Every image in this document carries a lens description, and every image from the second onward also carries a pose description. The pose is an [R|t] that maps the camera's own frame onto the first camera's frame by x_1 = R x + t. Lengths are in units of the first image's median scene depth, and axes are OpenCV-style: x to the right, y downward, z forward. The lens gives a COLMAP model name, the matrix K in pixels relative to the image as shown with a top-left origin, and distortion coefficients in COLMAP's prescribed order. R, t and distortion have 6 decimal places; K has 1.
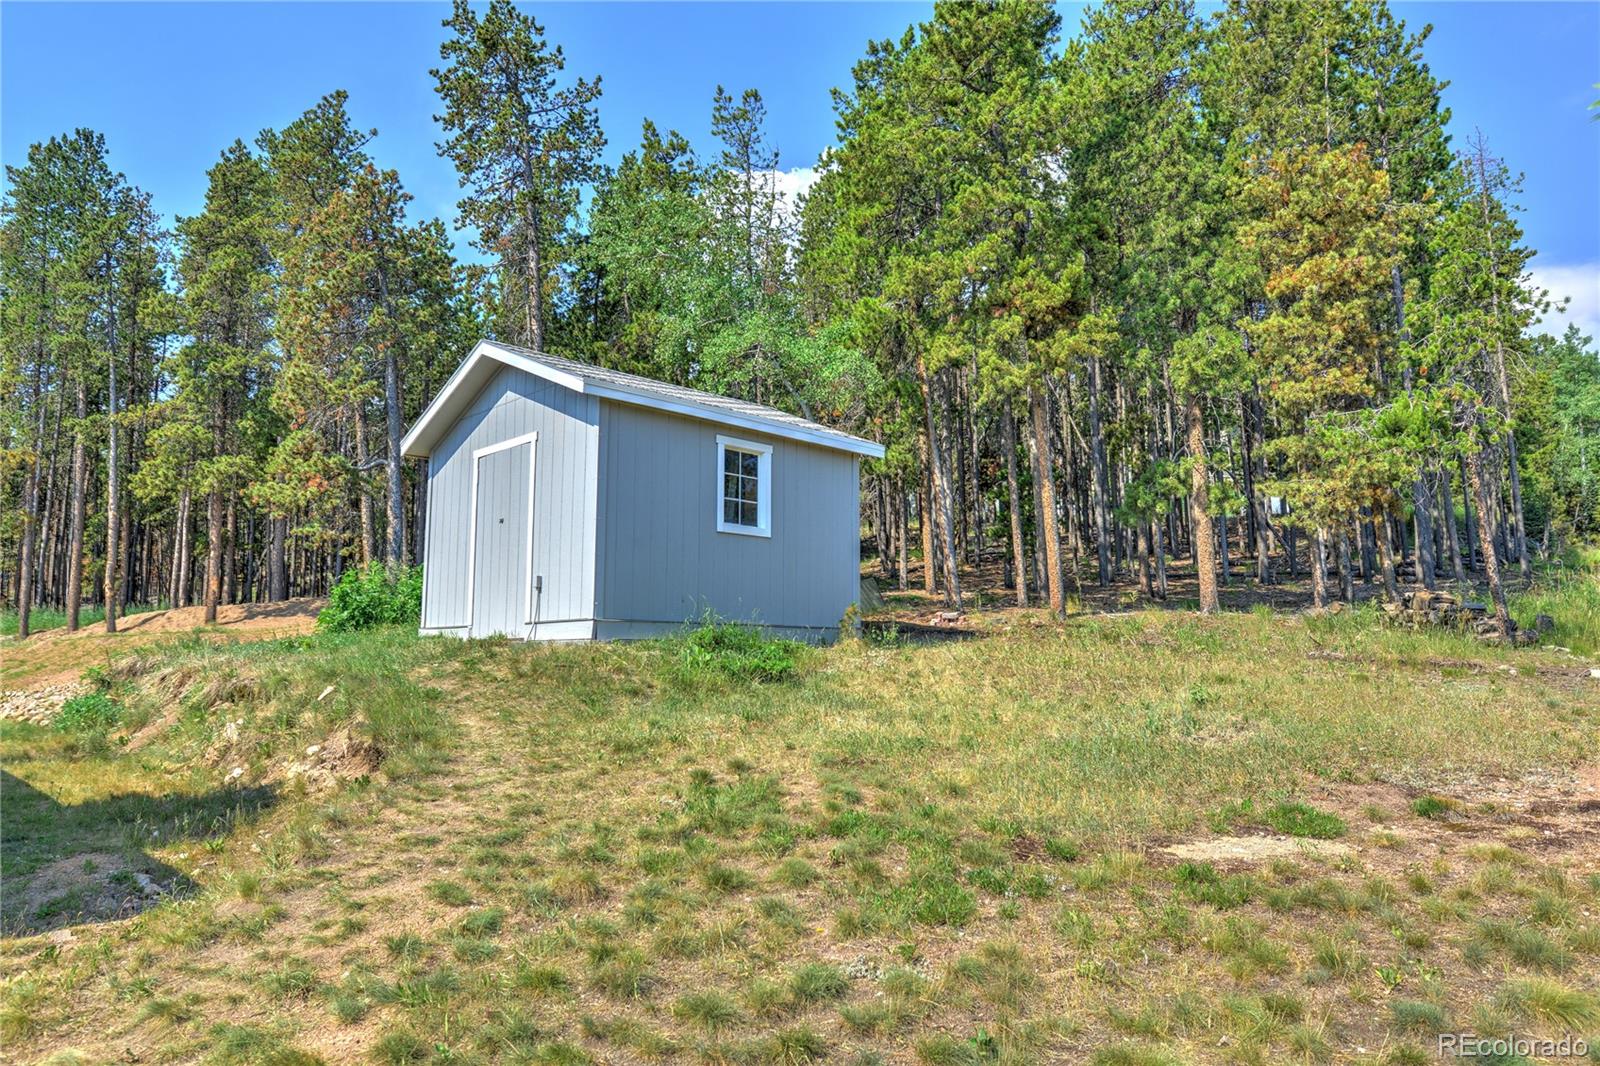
lens RADIAL K [[983.6, 0, 800.3], [0, 983.6, 532.7], [0, 0, 1]] dist [-0.002448, -0.002098]
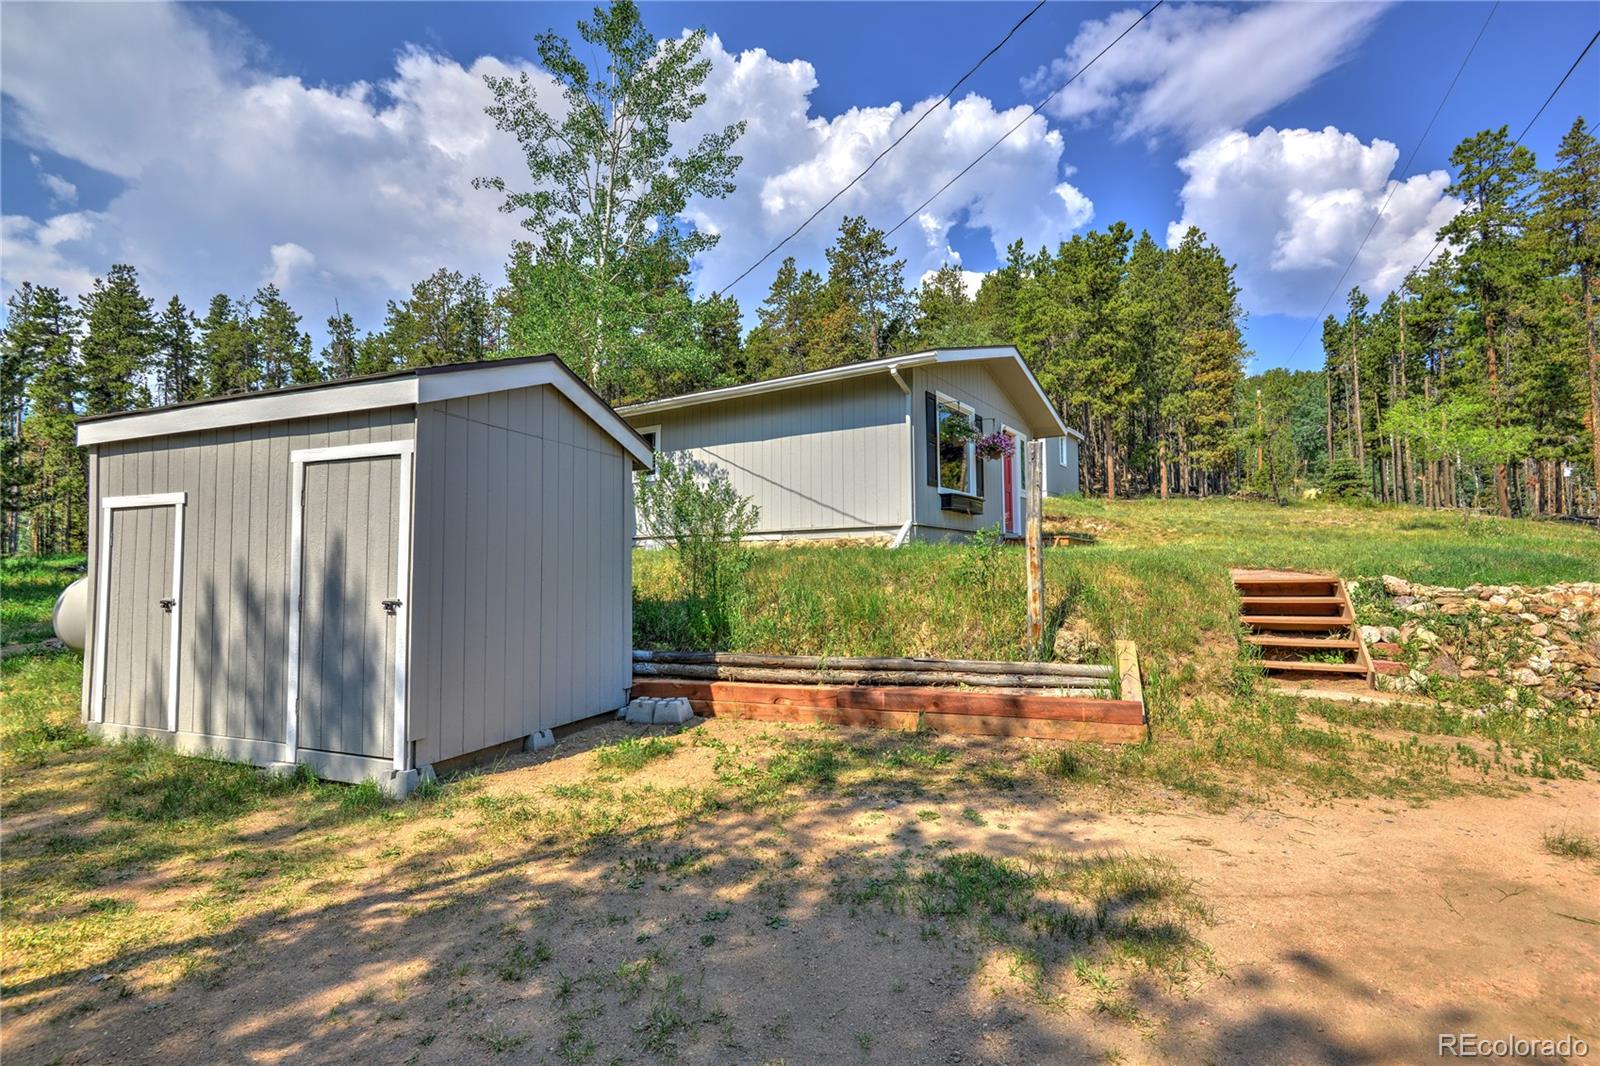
lens RADIAL K [[736.4, 0, 799.1], [0, 736.4, 534.4], [0, 0, 1]] dist [-0.016909, -0.002643]
pose [[0.983678, 0.002041, 0.179924, -0.952085], [-0.016164, 0.996895, 0.077063, 0.037449], [-0.179208, -0.078714, 0.980657, -0.811533]]
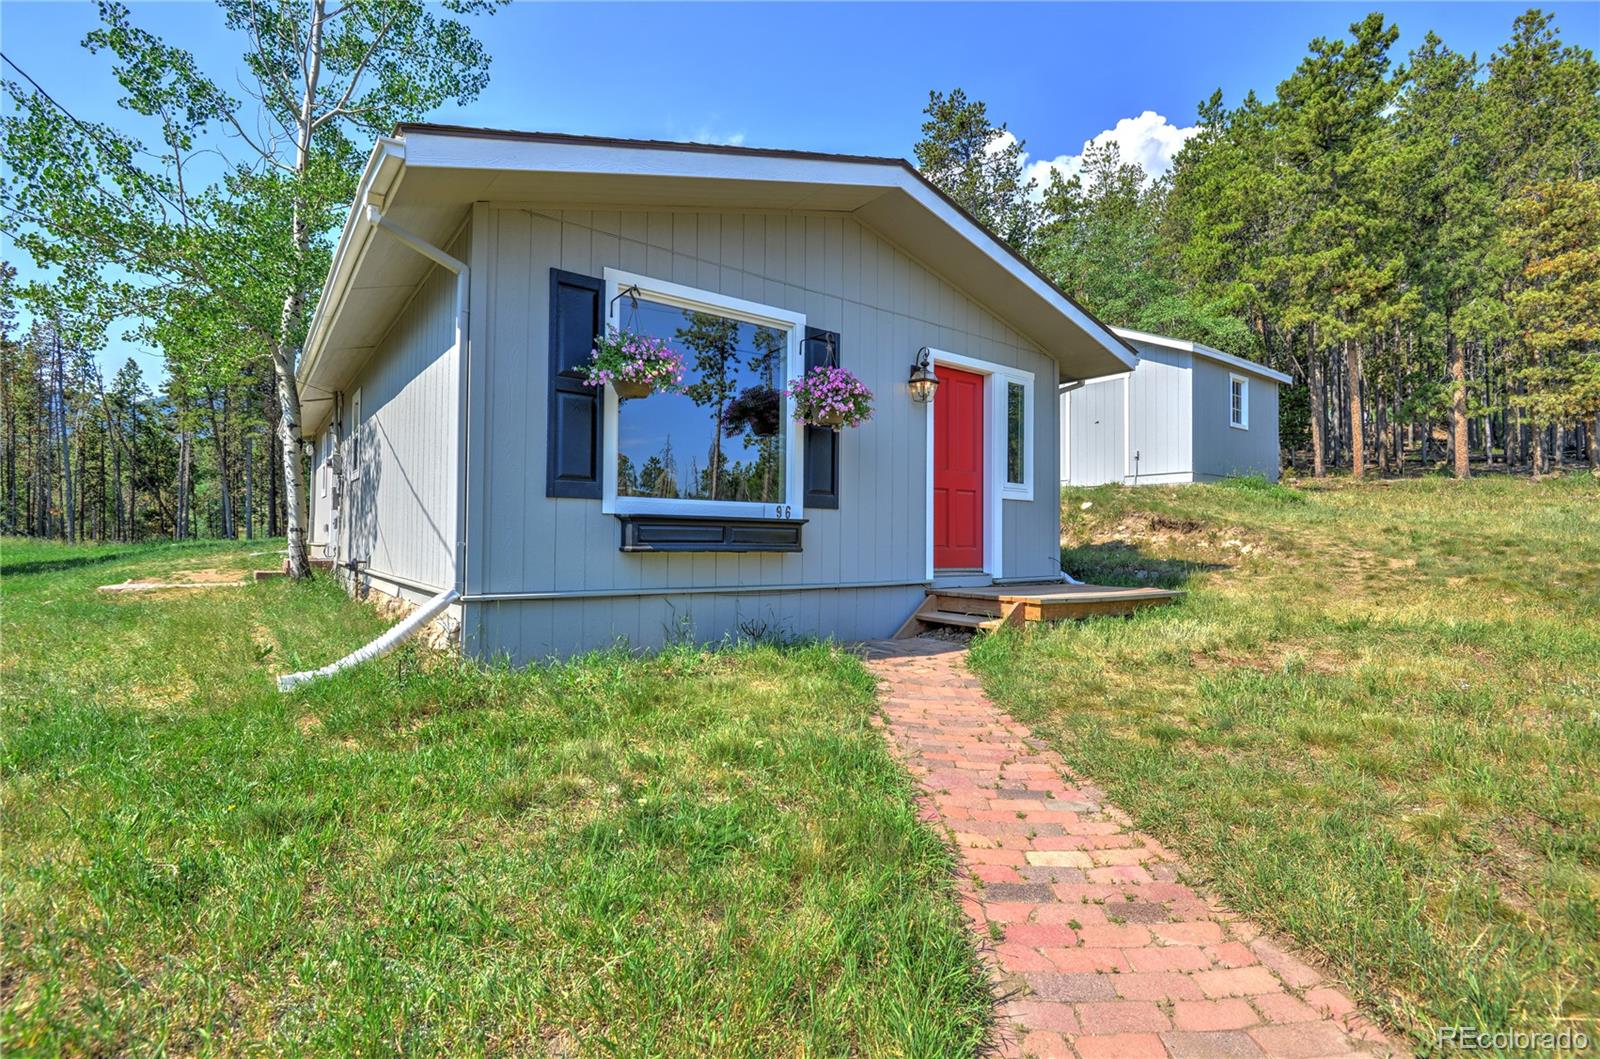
lens RADIAL K [[736.4, 0, 798.3], [0, 736.4, 525.4], [0, 0, 1]] dist [-0.016909, -0.002643]
pose [[0.989577, 0.008080, -0.143779, -0.503066], [0.007622, 0.994087, 0.108321, 0.020756], [0.143804, -0.108288, 0.983664, -0.341673]]
